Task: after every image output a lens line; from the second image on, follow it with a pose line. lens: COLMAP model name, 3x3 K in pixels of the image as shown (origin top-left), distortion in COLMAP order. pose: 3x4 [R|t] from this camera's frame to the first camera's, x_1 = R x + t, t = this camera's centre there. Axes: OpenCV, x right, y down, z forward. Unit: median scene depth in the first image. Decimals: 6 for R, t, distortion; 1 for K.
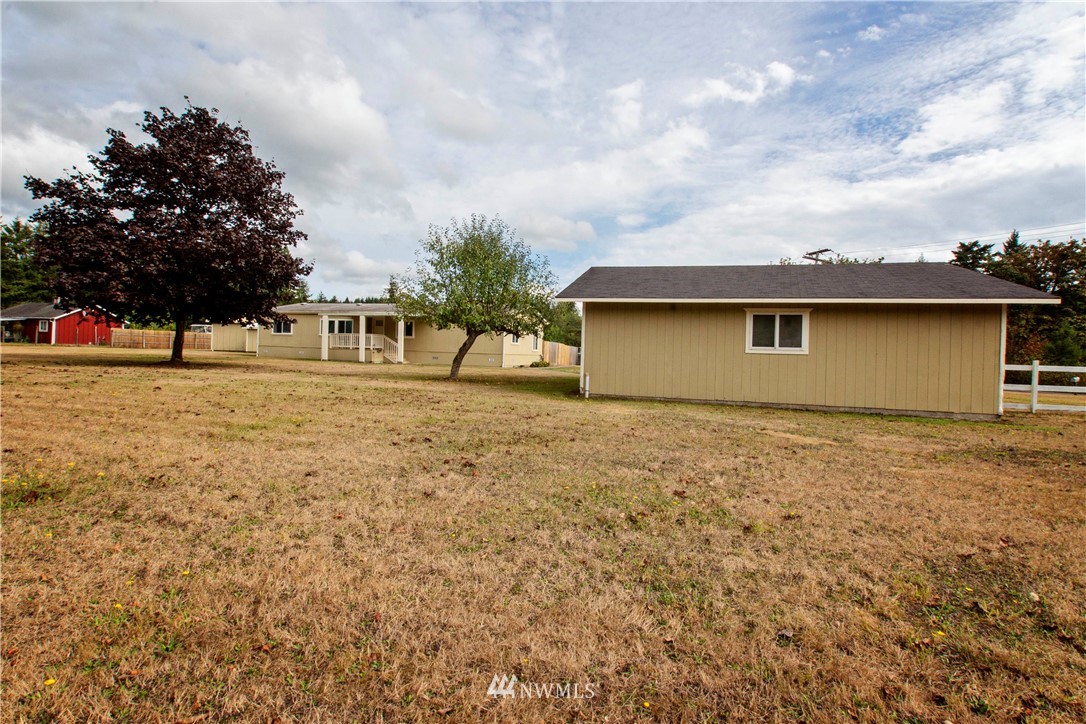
lens RADIAL K [[532.0, 0, 549.8], [0, 532.0, 360.4], [0, 0, 1]] dist [0.015113, 0.003795]
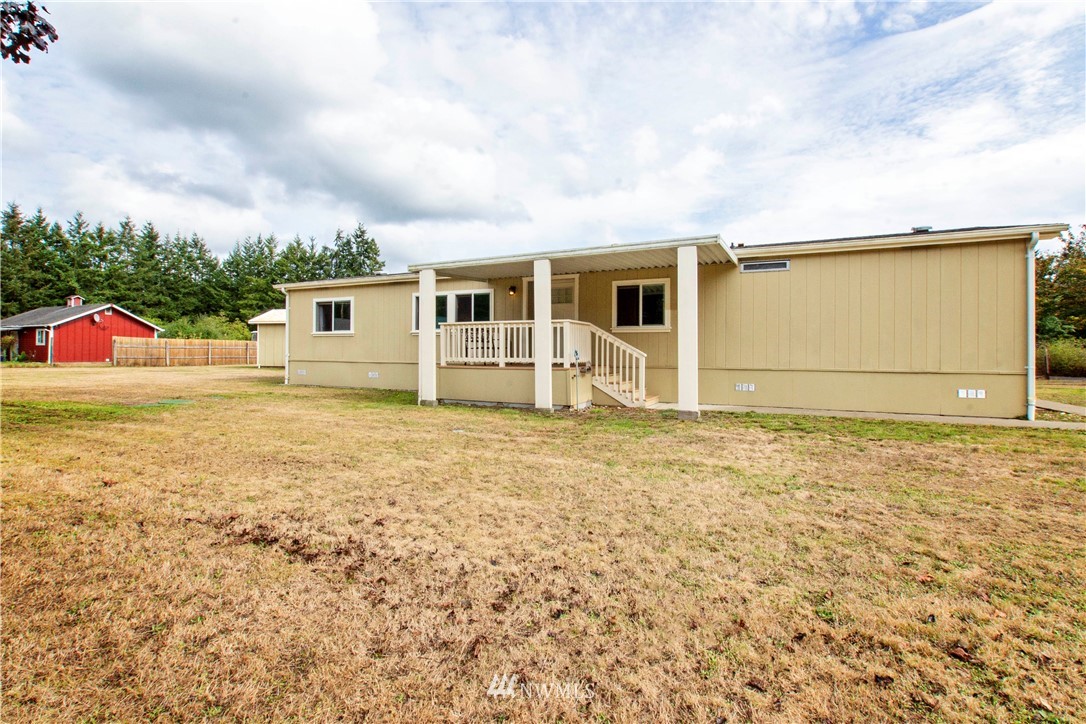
lens RADIAL K [[532.0, 0, 546.6], [0, 532.0, 361.6], [0, 0, 1]] dist [0.015113, 0.003795]
pose [[0.986786, -0.019746, -0.160821, -0.266687], [0.018467, 0.999785, -0.009444, -0.019194], [0.160973, 0.006350, 0.986938, 0.617061]]
